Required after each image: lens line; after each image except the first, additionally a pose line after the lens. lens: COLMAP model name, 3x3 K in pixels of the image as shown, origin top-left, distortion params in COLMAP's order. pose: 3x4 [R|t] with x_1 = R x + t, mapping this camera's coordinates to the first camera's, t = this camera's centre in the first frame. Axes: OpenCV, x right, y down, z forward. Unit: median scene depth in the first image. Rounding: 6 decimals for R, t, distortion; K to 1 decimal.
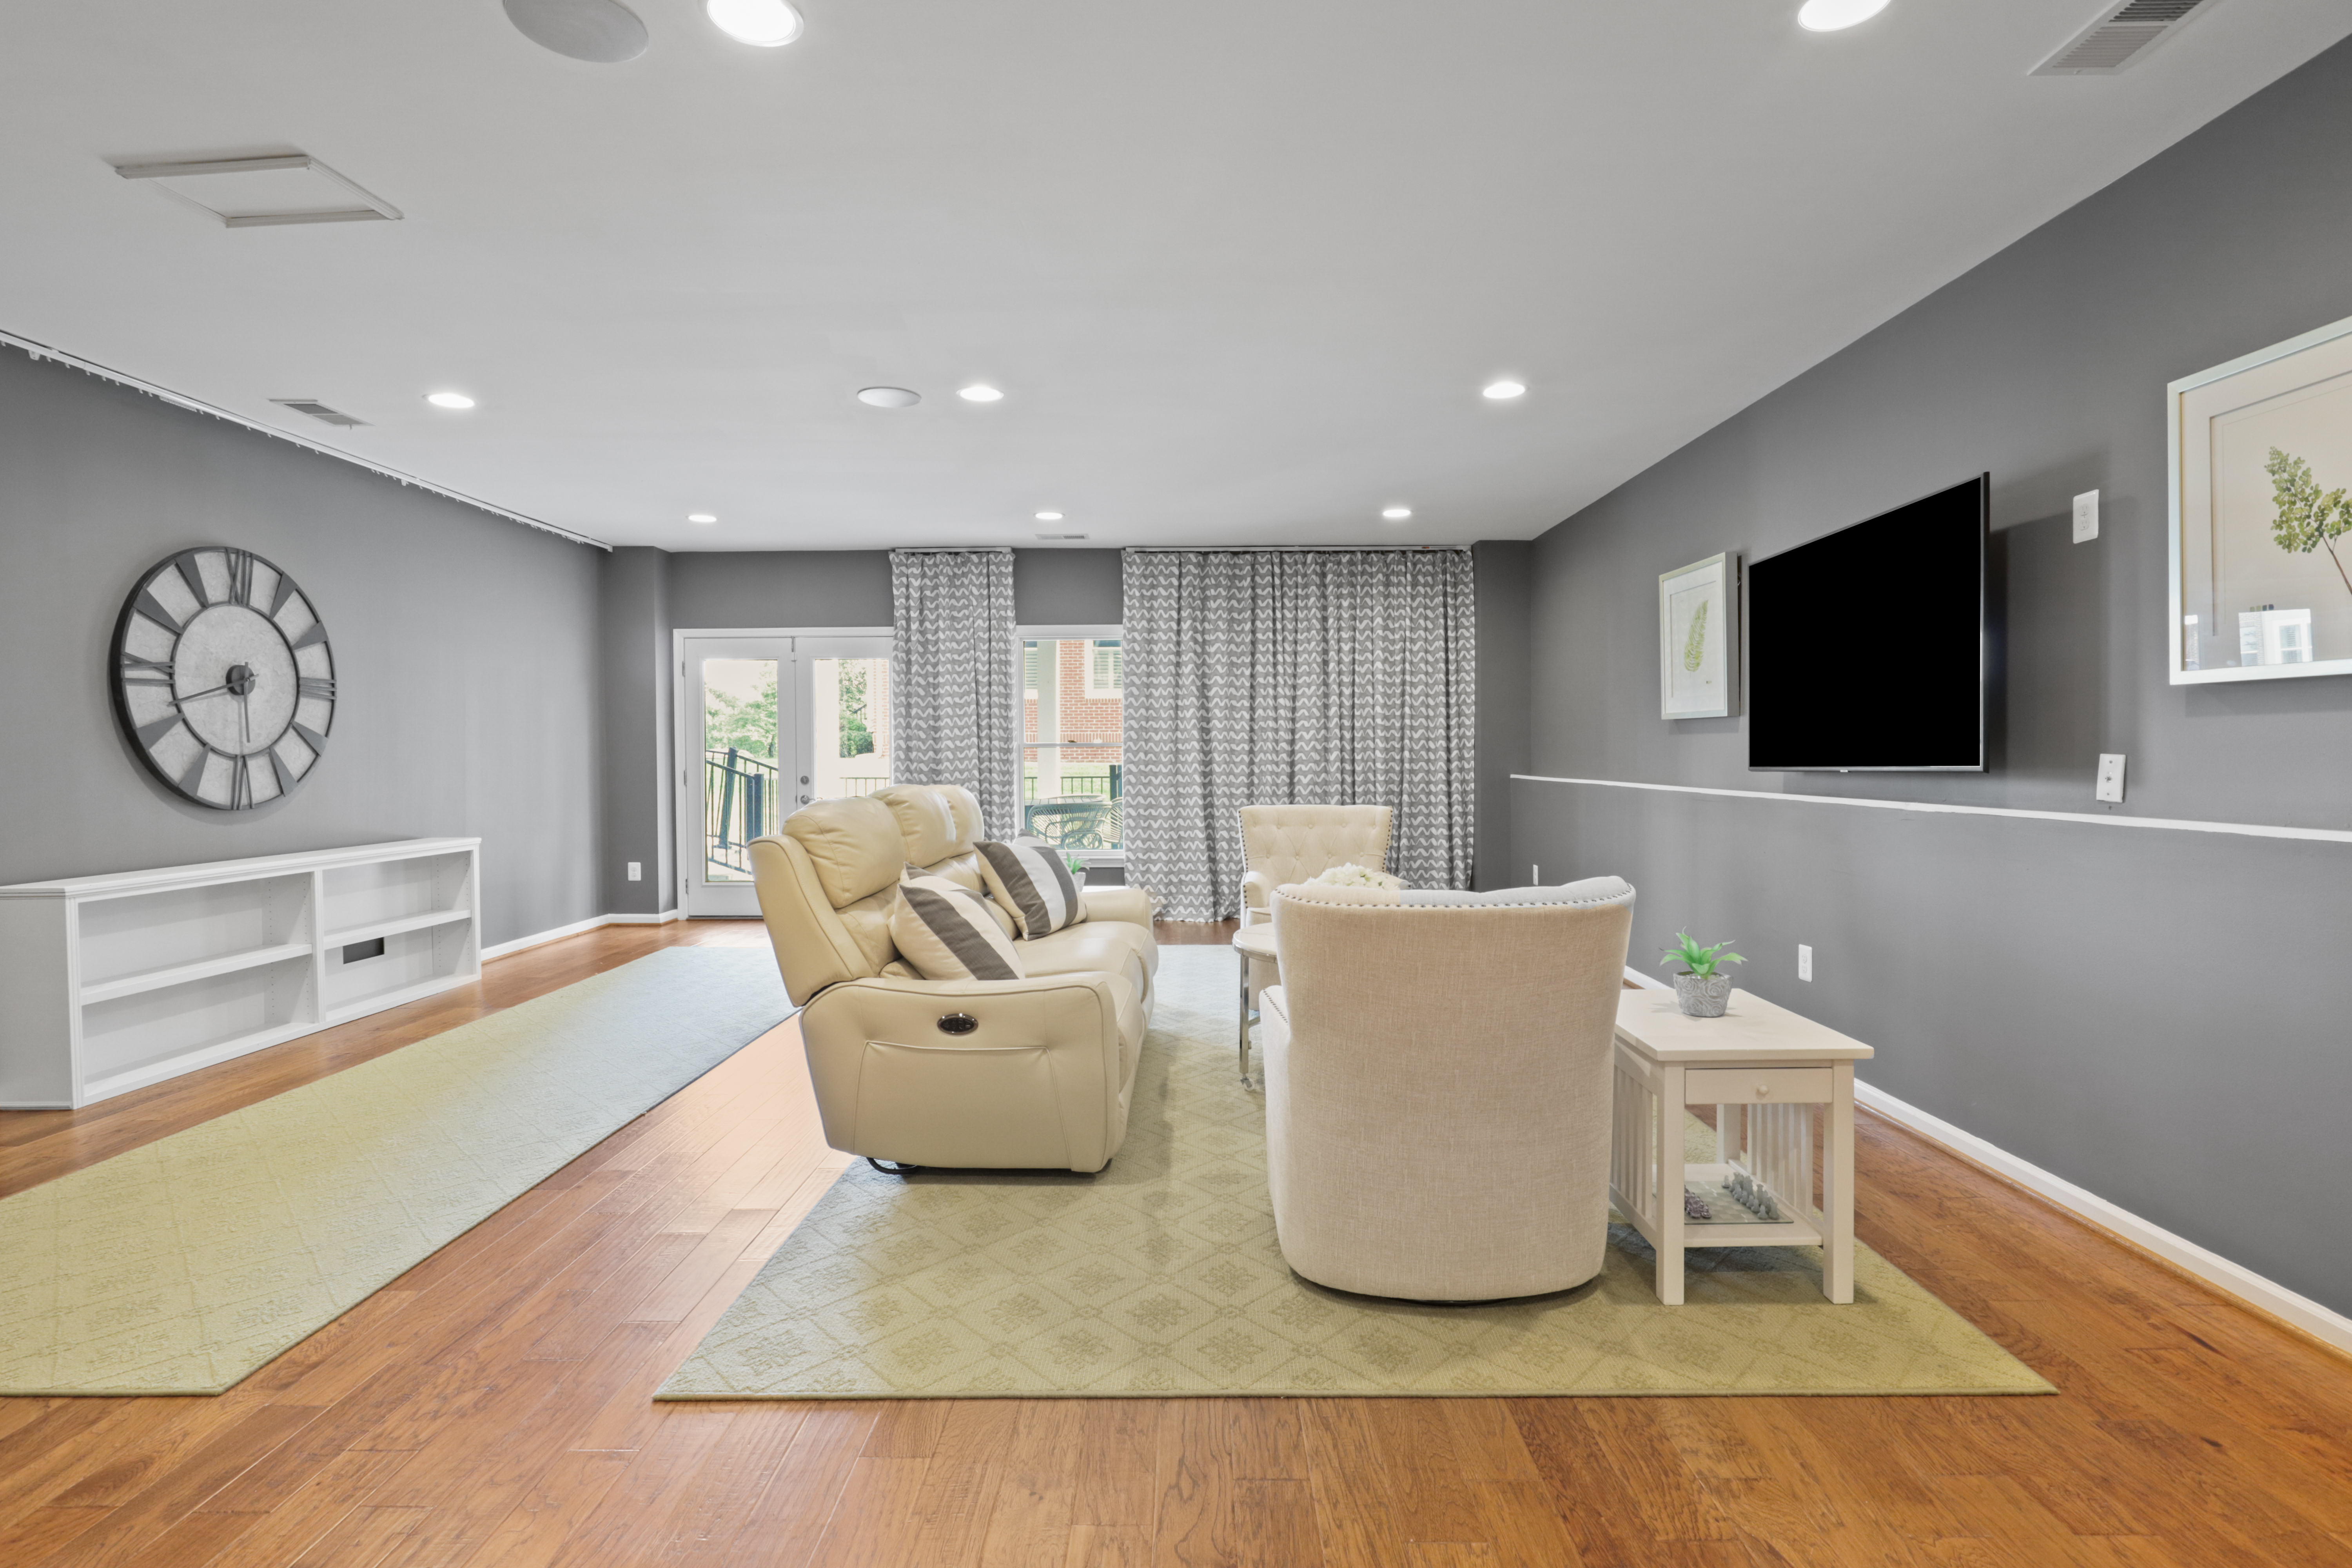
lens RADIAL K [[1173.1, 0, 1178.8], [0, 1173.1, 774.1], [0, 0, 1]] dist [-0.006148, 0.002192]
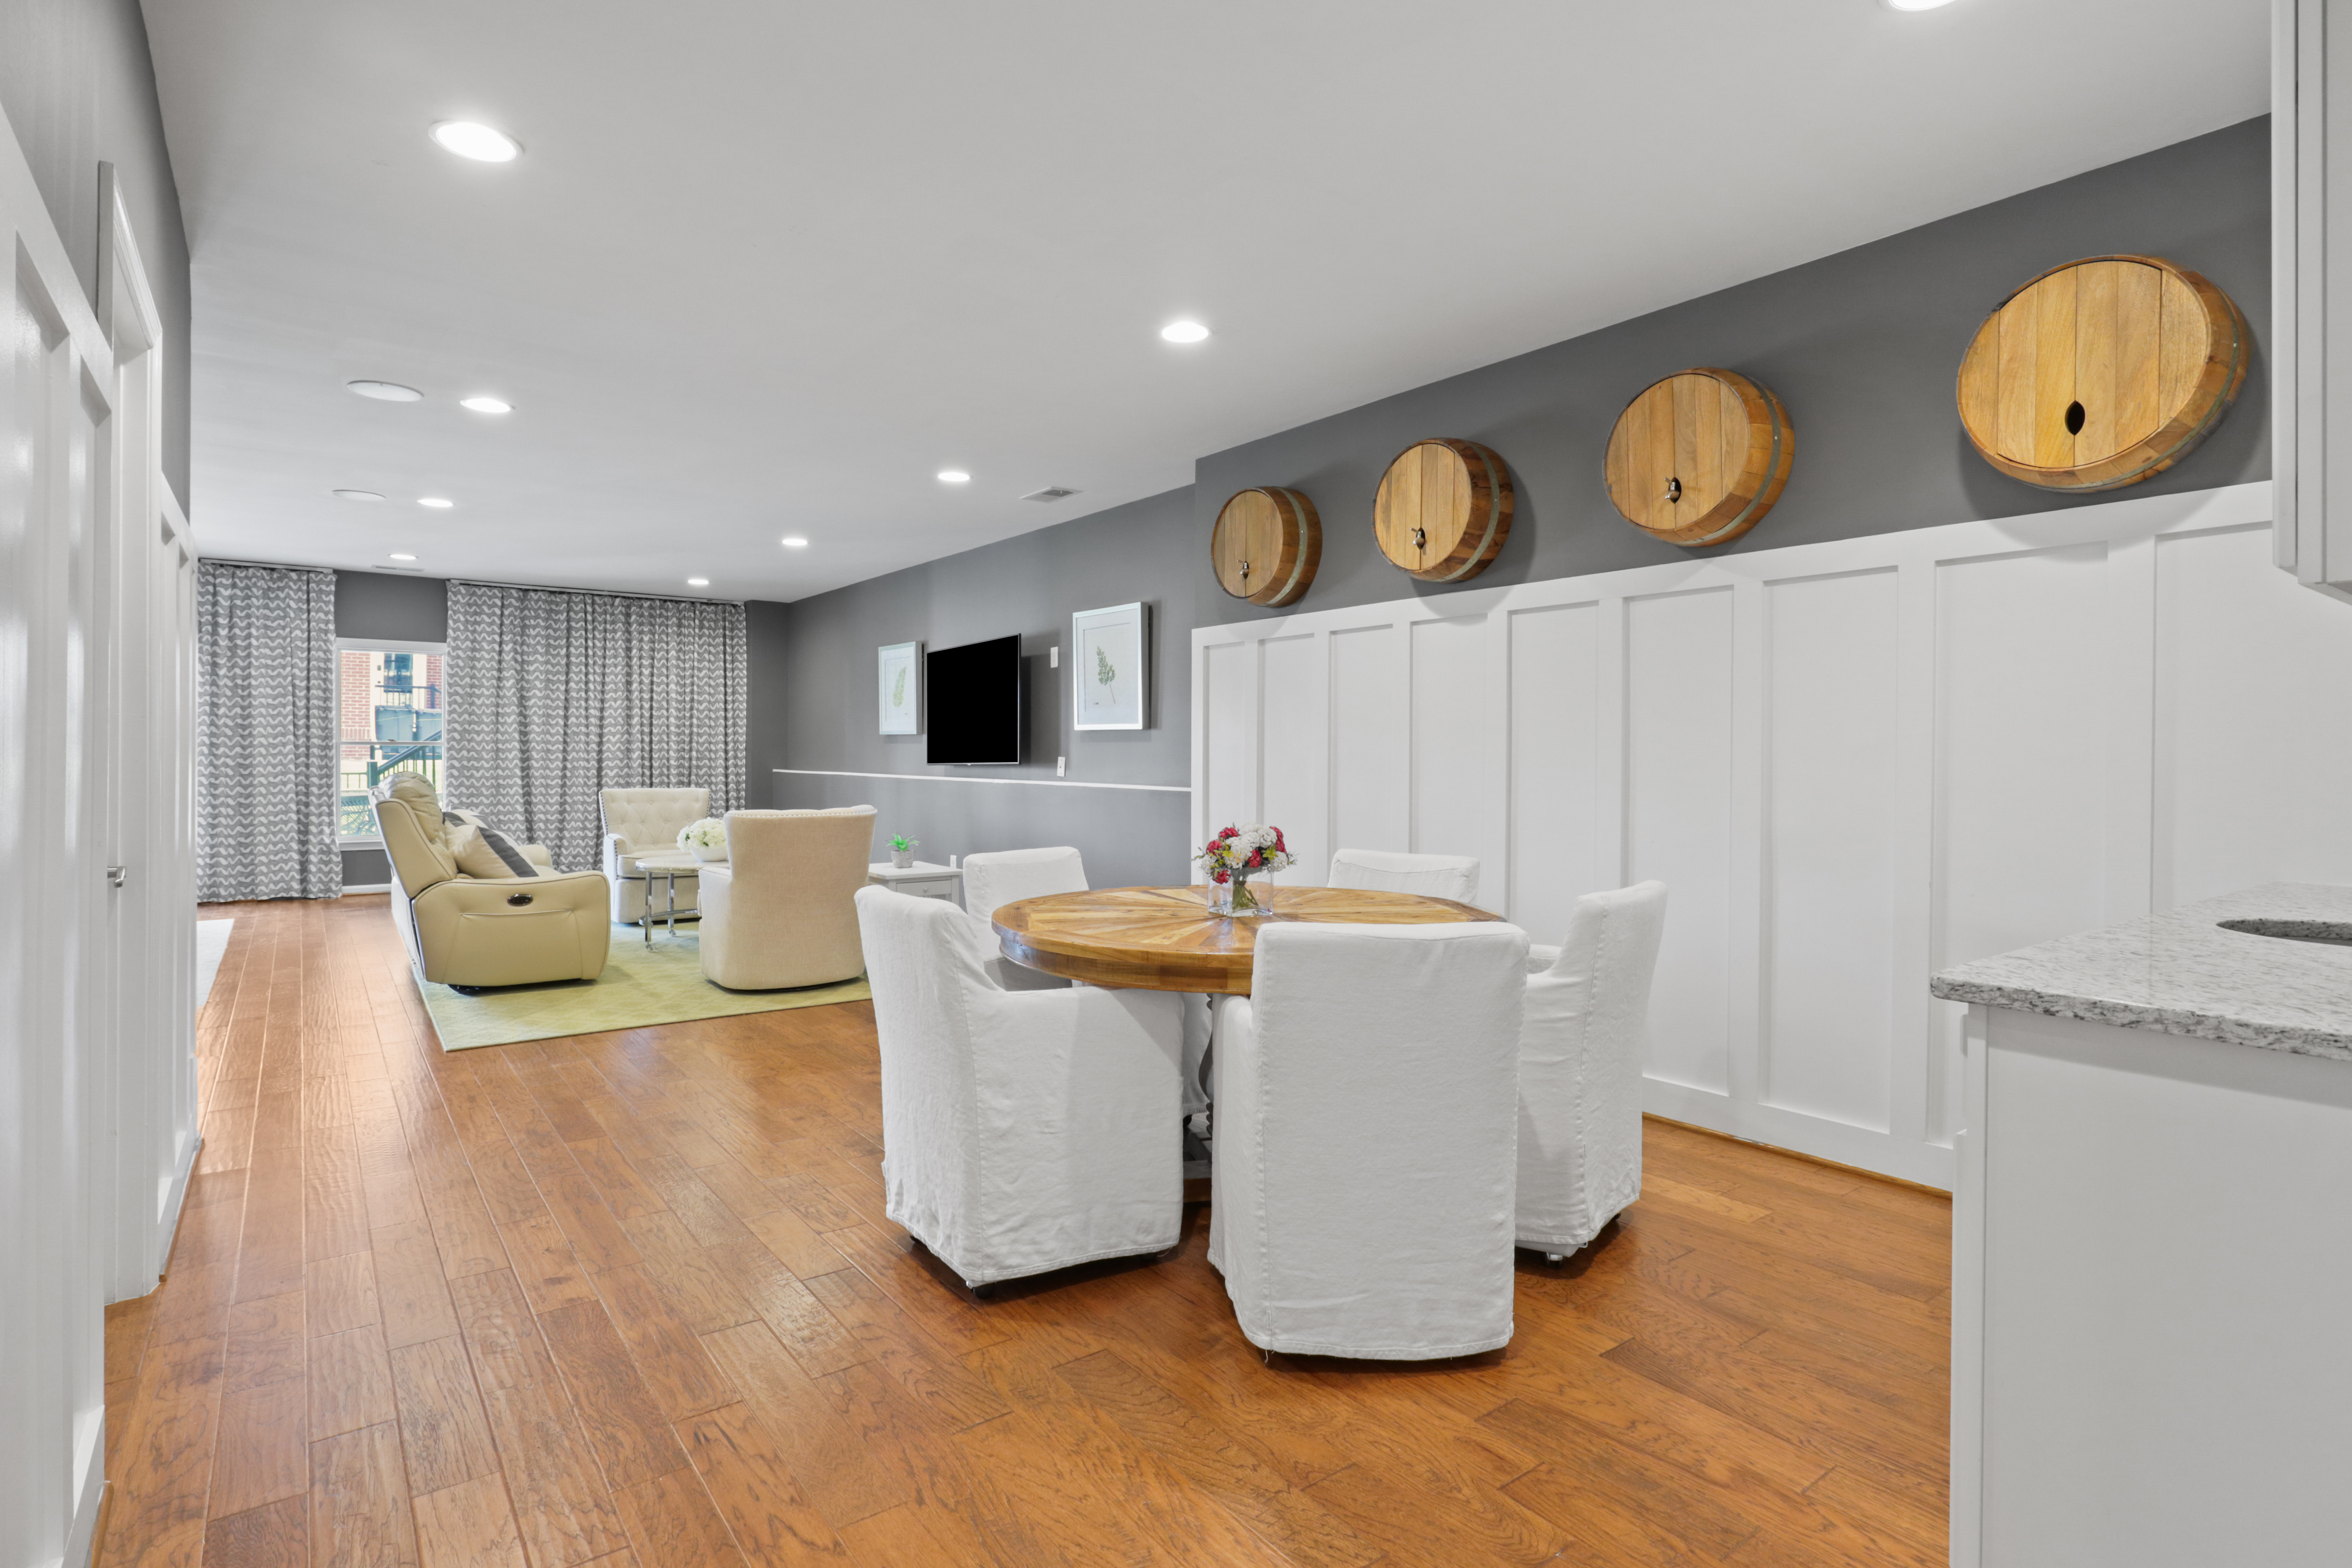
lens RADIAL K [[1173.1, 0, 1179.5], [0, 1173.1, 760.9], [0, 0, 1]] dist [-0.006148, 0.002192]
pose [[0.794483, 0.005833, 0.607258, -0.178279], [0.001762, 0.999928, -0.011909, 0.007667], [-0.607283, 0.010531, 0.794415, -0.397071]]
